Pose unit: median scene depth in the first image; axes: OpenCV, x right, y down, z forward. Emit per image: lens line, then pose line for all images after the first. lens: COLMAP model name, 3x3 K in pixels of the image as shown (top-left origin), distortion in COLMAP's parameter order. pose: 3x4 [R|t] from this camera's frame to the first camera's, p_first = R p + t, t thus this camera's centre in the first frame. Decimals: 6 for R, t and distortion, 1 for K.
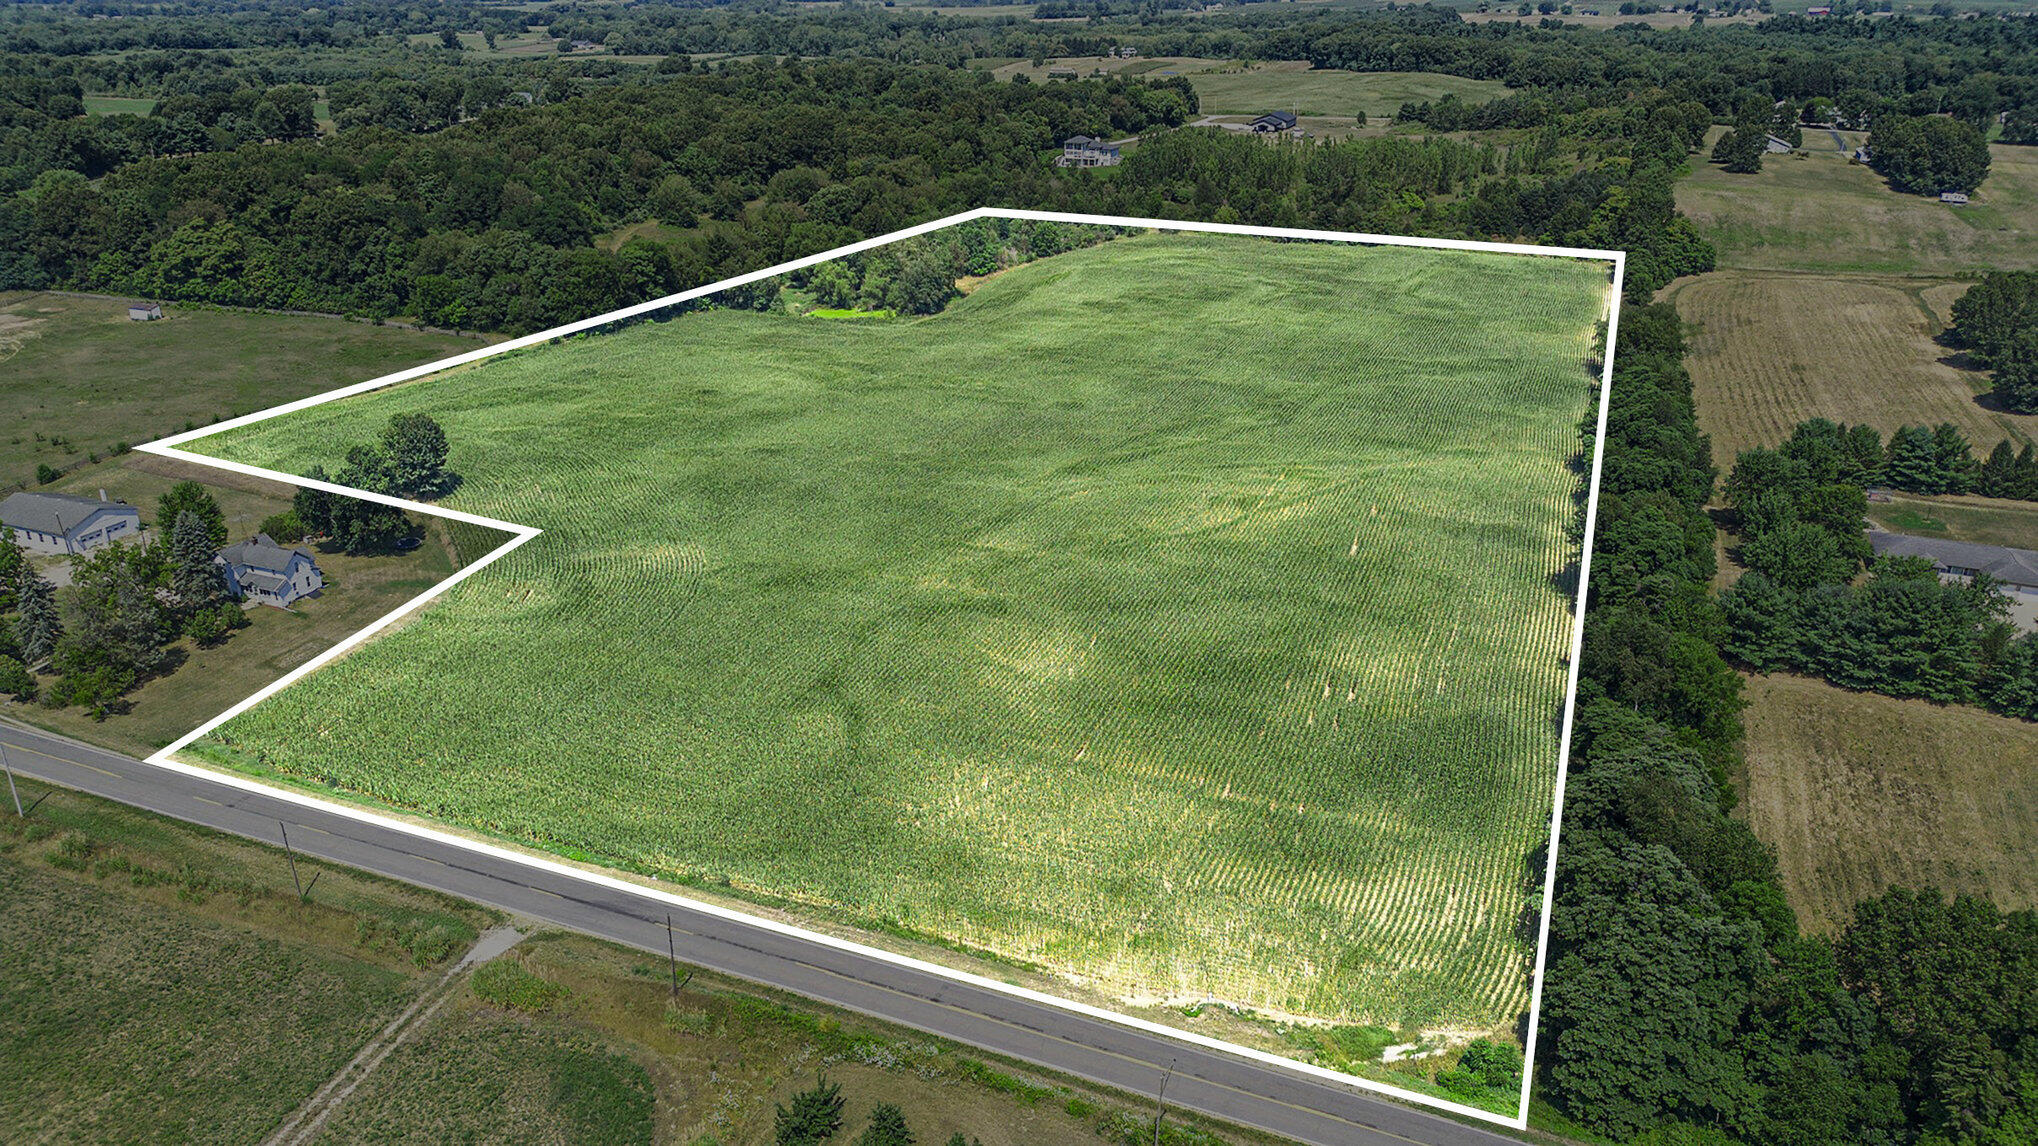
lens RADIAL K [[1443.4, 0, 1028.5], [0, 1443.4, 569.0], [0, 0, 1]] dist [0.055302, -0.044397]
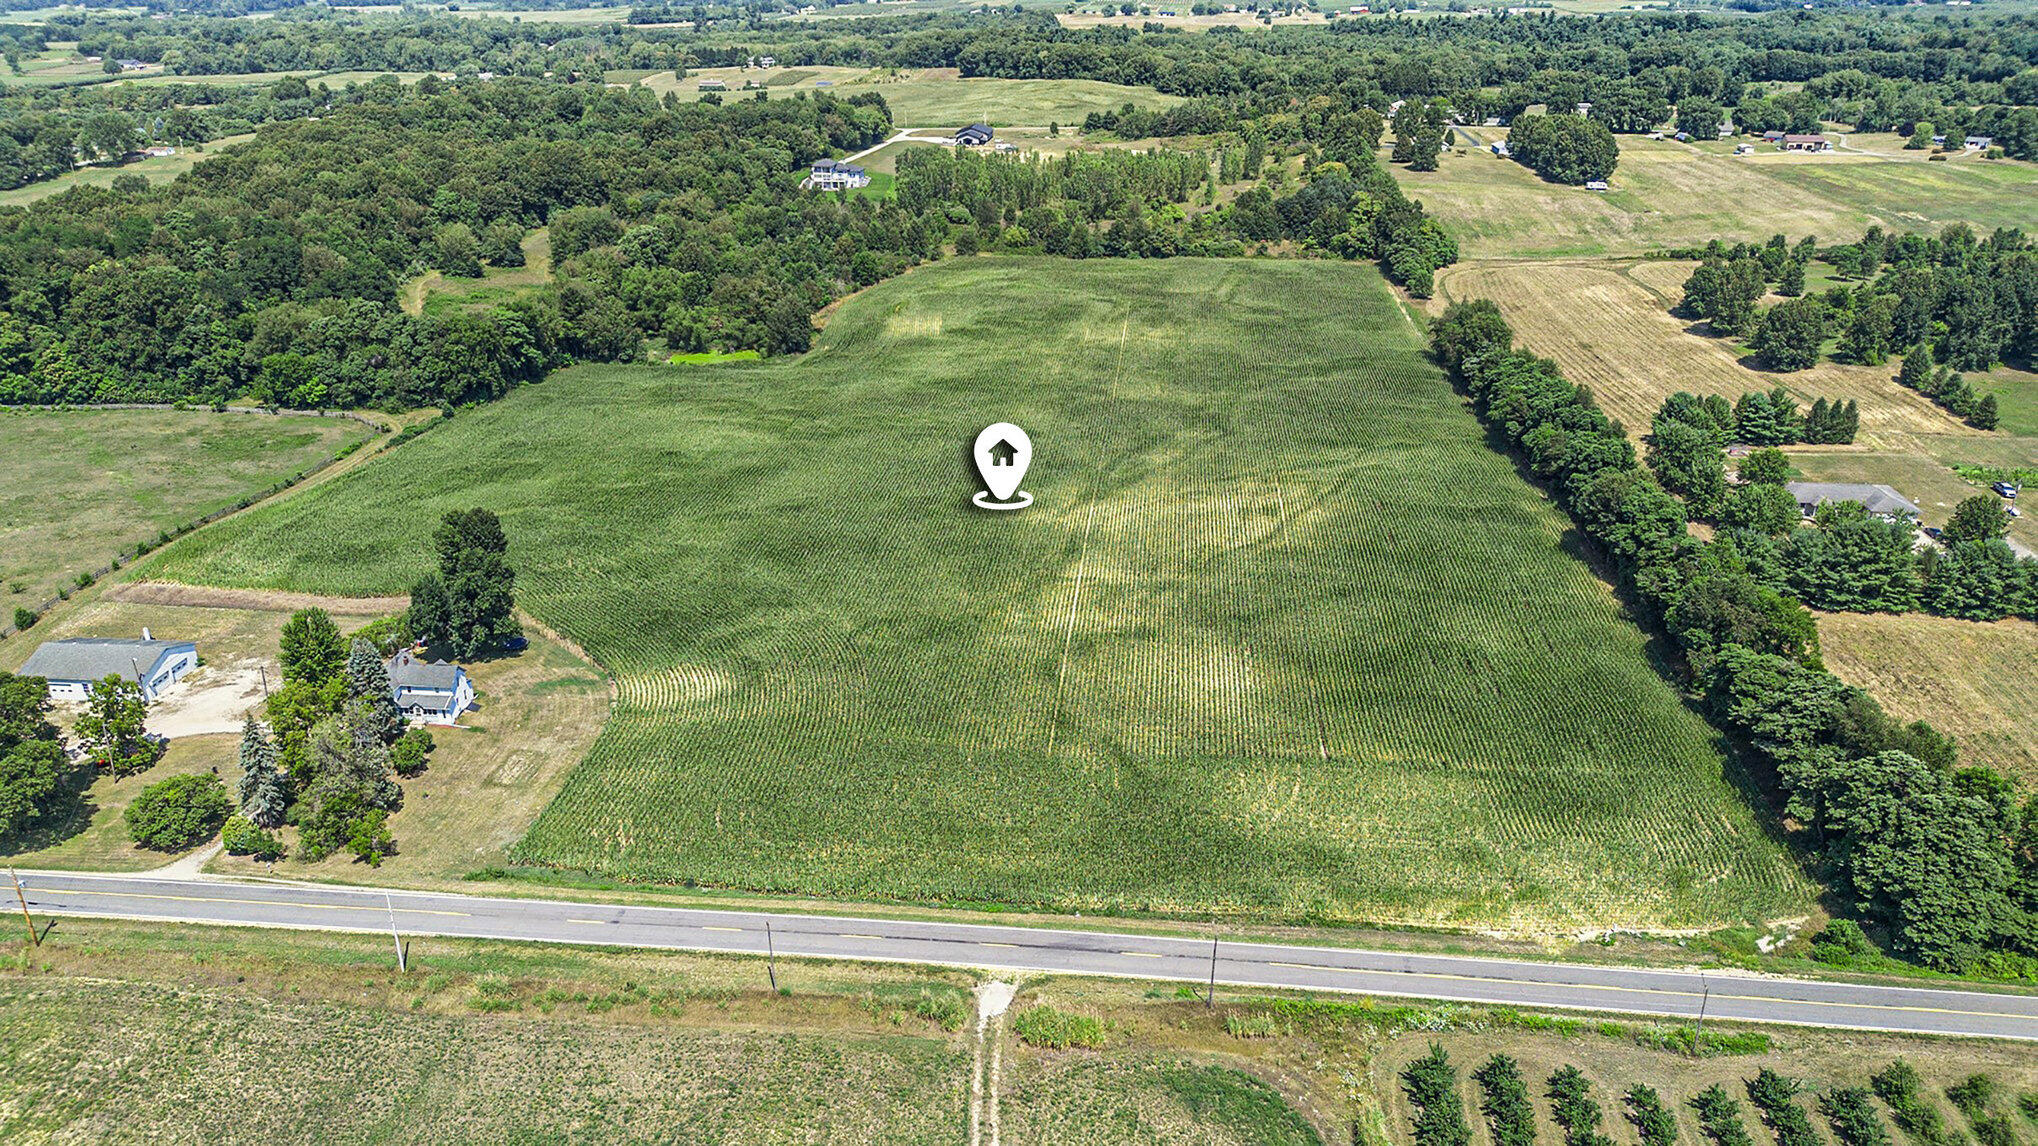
lens RADIAL K [[1443.4, 0, 1028.5], [0, 1443.4, 569.0], [0, 0, 1]] dist [0.055302, -0.044397]
pose [[0.959475, -0.115155, 0.257192, -0.201695], [0.114512, 0.993267, 0.017530, -0.026372], [-0.257479, 0.012632, 0.966201, -0.019227]]
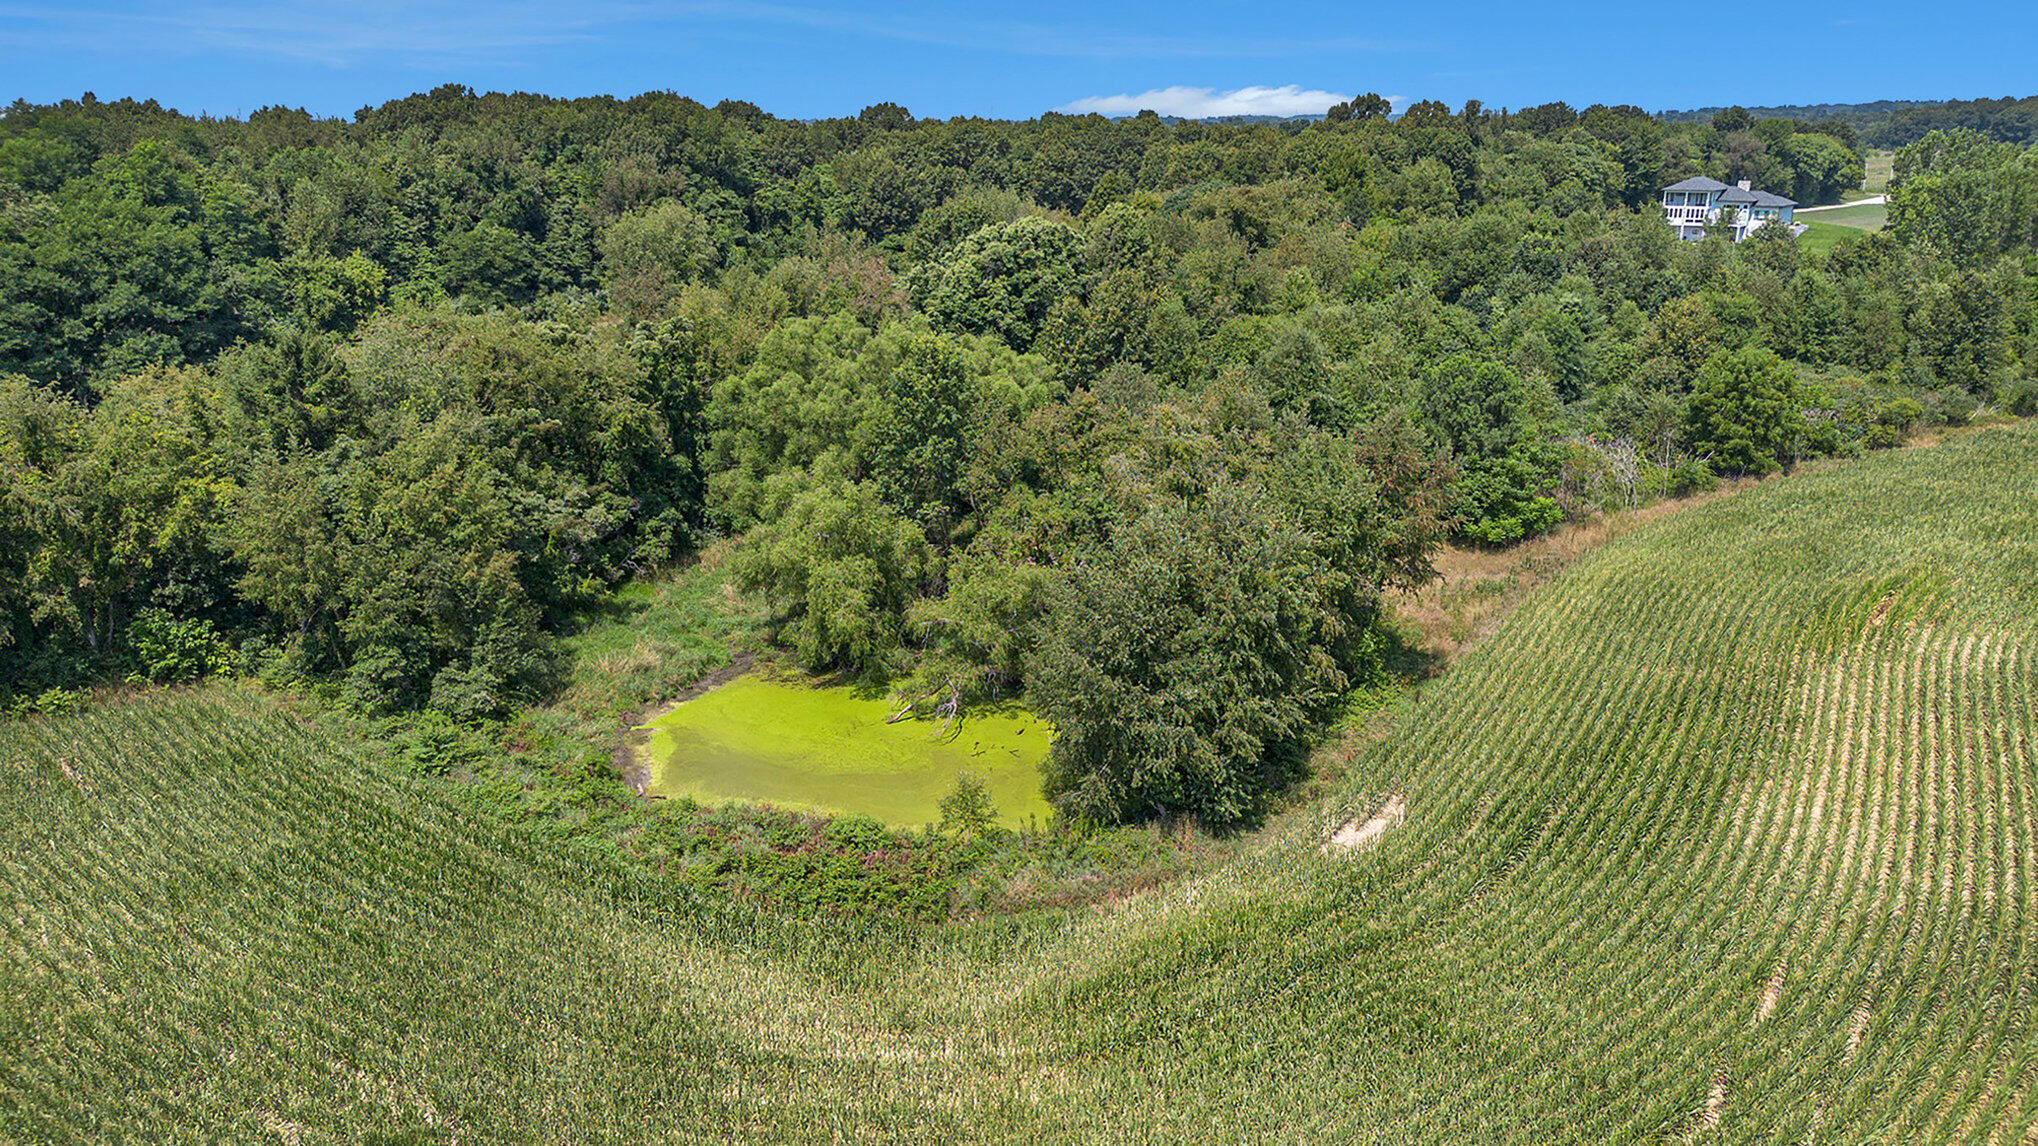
lens RADIAL K [[1469.0, 0, 1013.3], [0, 1469.0, 572.3], [0, 0, 1]] dist [0.051553, -0.048683]
pose [[0.956057, 0.084903, -0.280620, -0.046281], [-0.111075, 0.990692, -0.078688, -0.197977], [0.271327, 0.106400, 0.956588, 0.860795]]
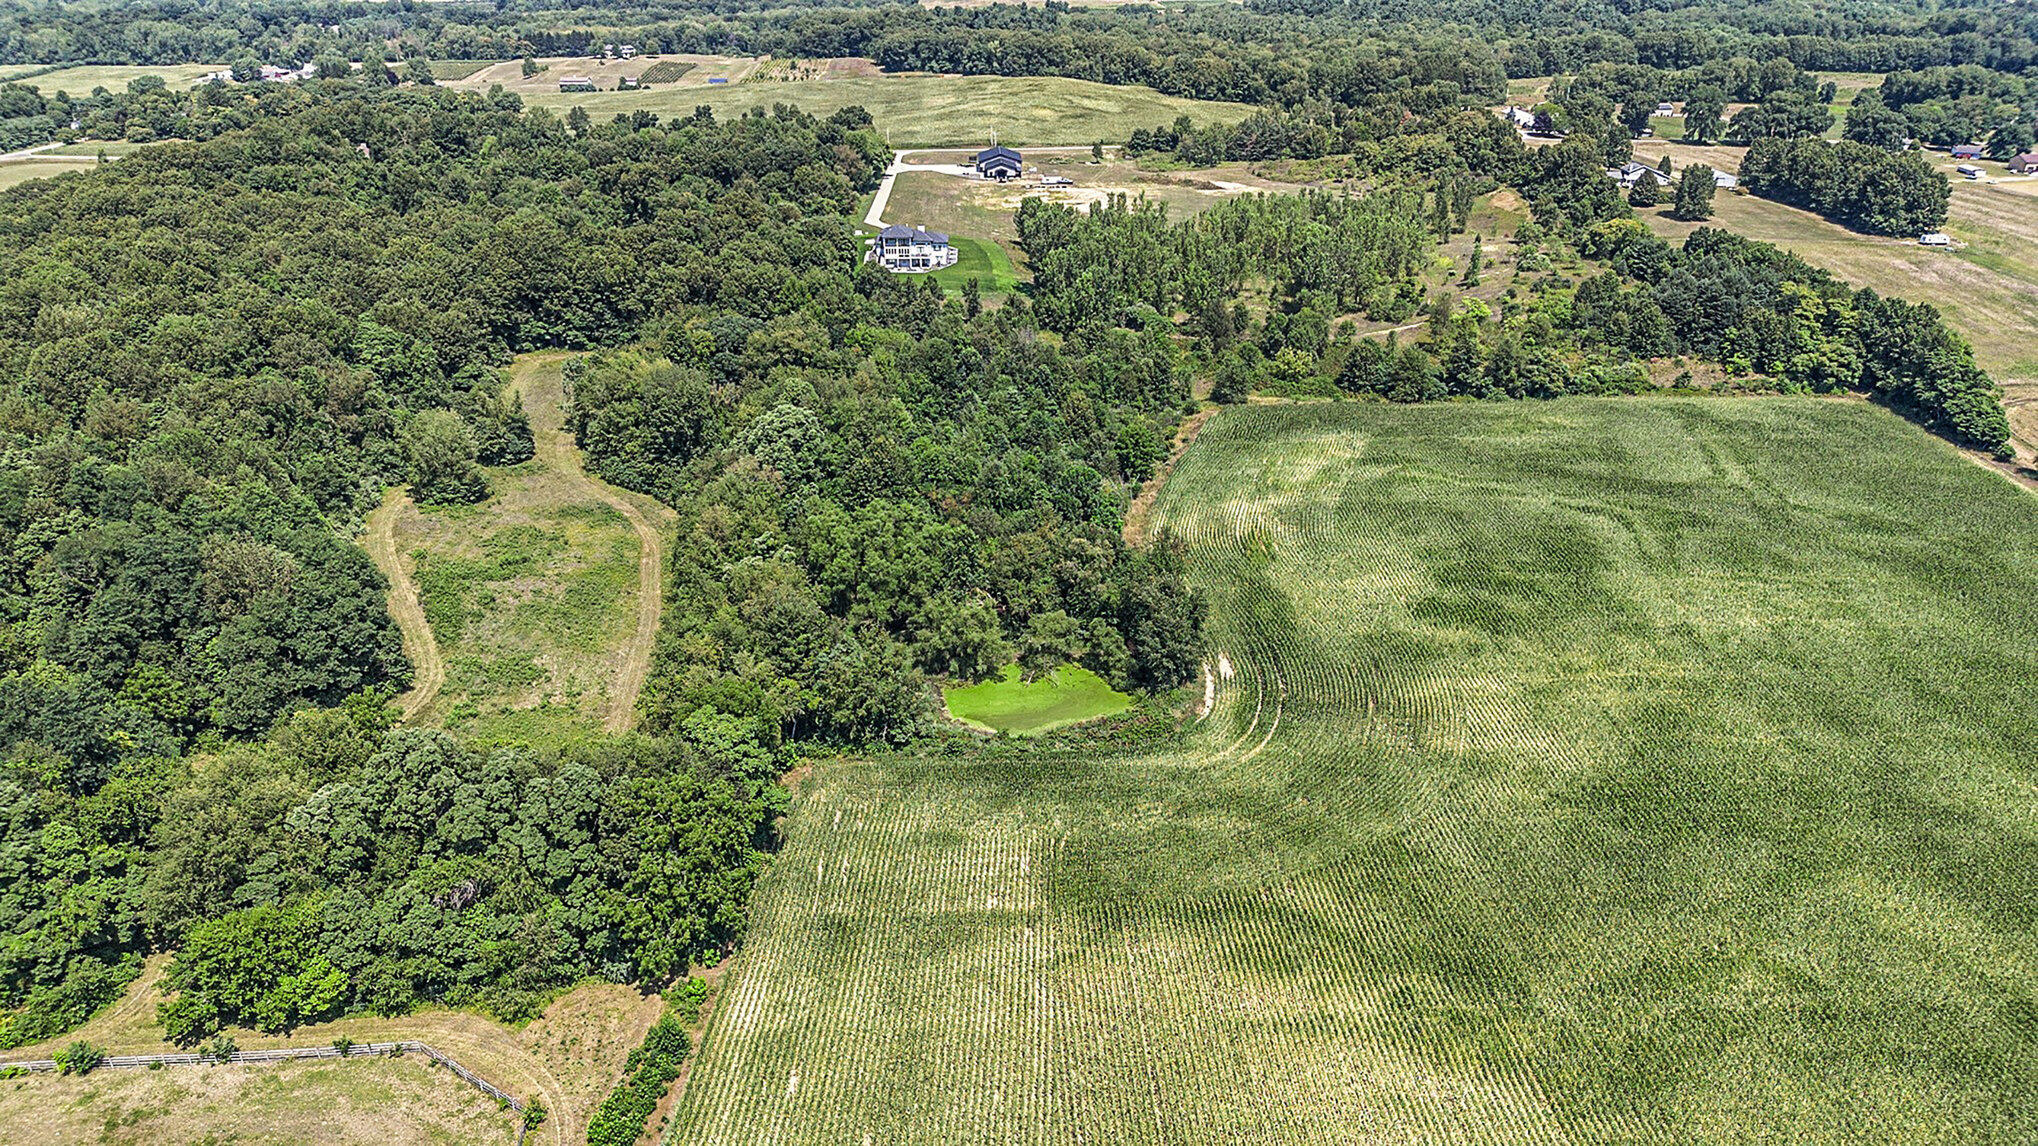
lens RADIAL K [[1439.3, 0, 1032.0], [0, 1439.3, 572.6], [0, 0, 1]] dist [0.067741, -0.065843]
pose [[0.905561, -0.174509, 0.386661, -0.341416], [0.164271, 0.984610, 0.059655, -0.270634], [-0.391120, 0.009496, 0.920291, 0.544703]]
